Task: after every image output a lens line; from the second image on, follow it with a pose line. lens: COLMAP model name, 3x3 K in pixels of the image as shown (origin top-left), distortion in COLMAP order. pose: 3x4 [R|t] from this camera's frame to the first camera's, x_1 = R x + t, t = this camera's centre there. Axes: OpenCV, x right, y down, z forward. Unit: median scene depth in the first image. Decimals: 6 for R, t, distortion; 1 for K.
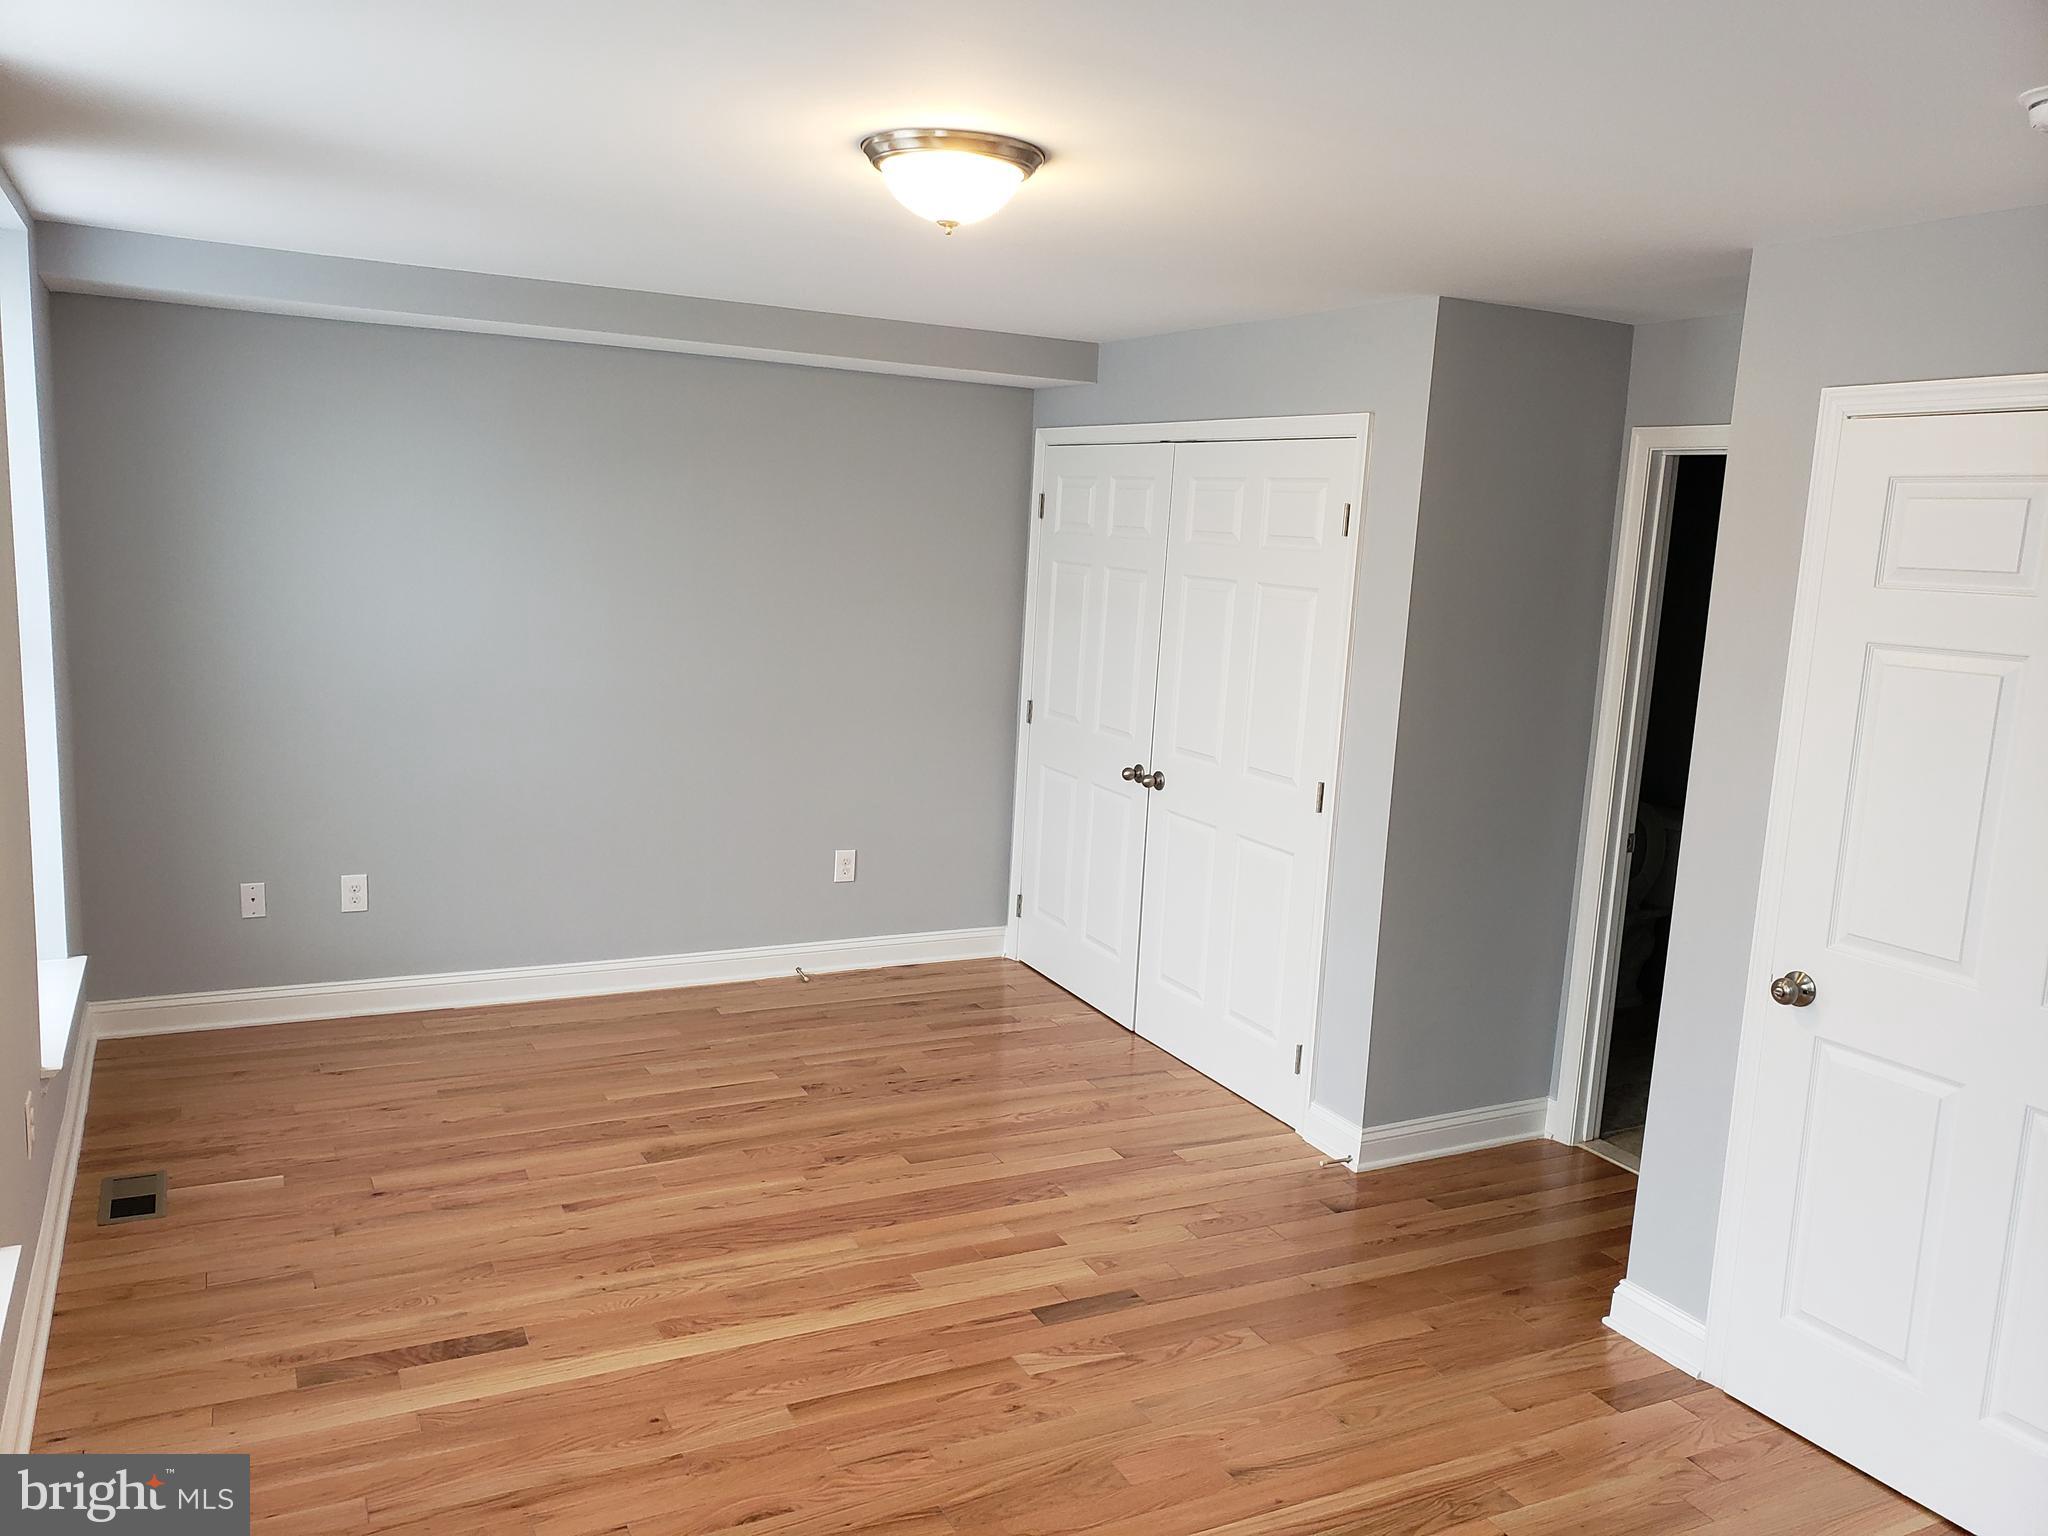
lens RADIAL K [[1608.2, 0, 1015.9], [0, 1608.2, 760.6], [0, 0, 1]] dist [0.078589, -0.101725]
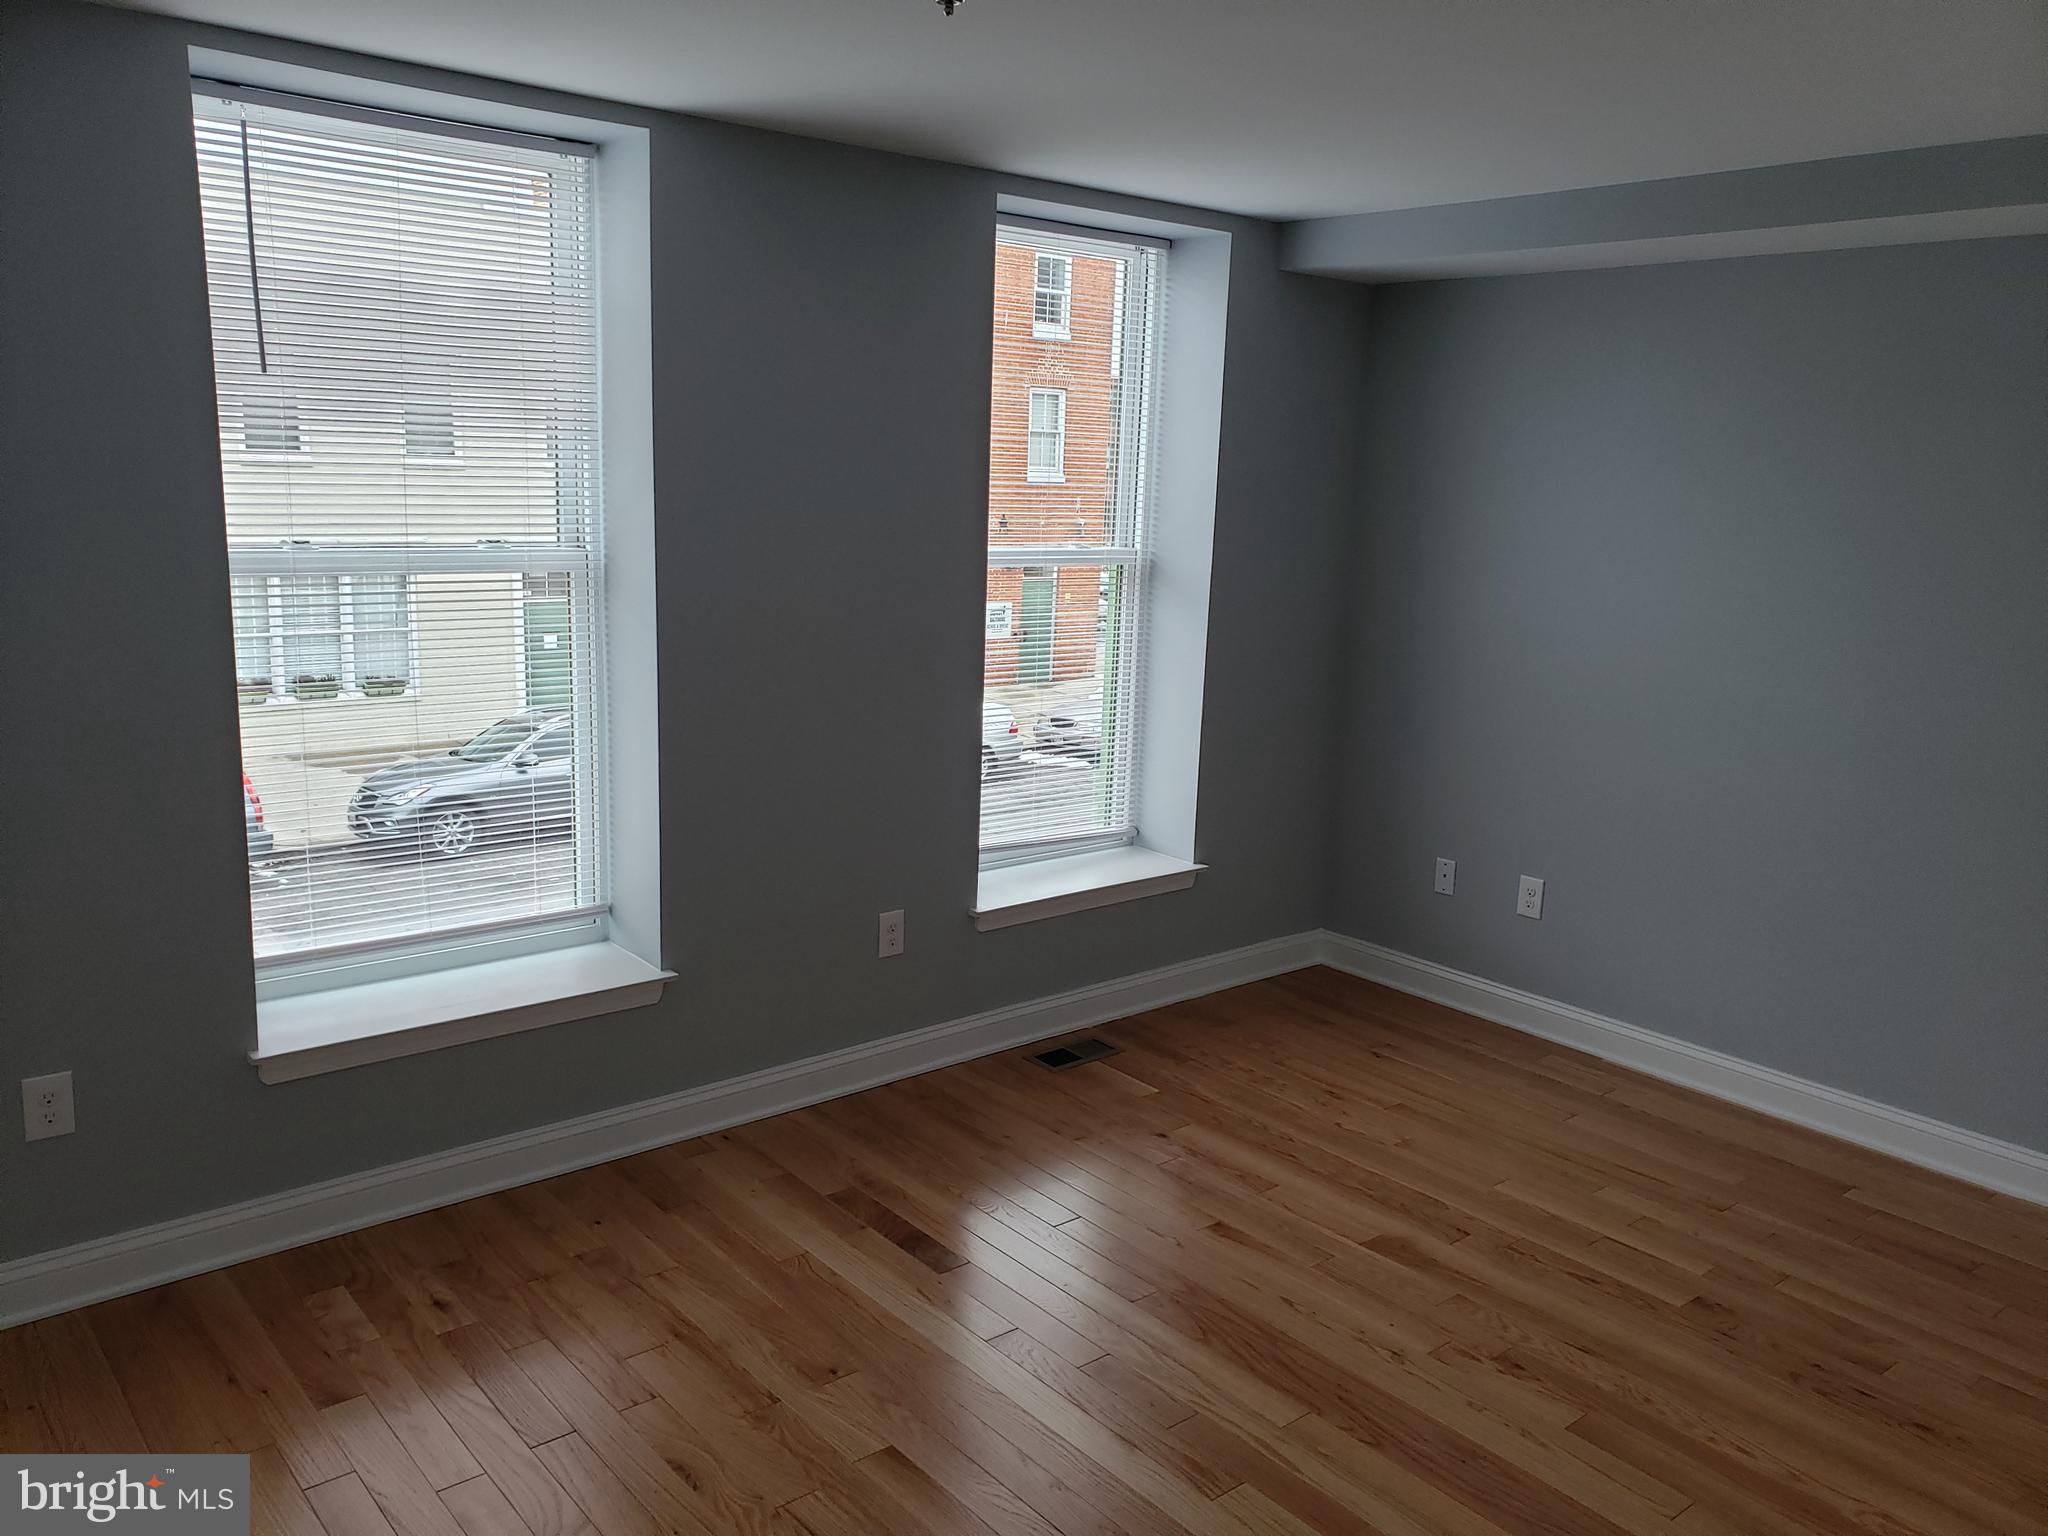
lens RADIAL K [[1608.2, 0, 1025.5], [0, 1608.2, 766.6], [0, 0, 1]] dist [0.078589, -0.101725]
pose [[0.229986, 0.143002, -0.962630, 0.463185], [-0.172395, 0.979488, 0.104319, -0.043078], [0.957803, 0.141961, 0.249922, 0.562591]]
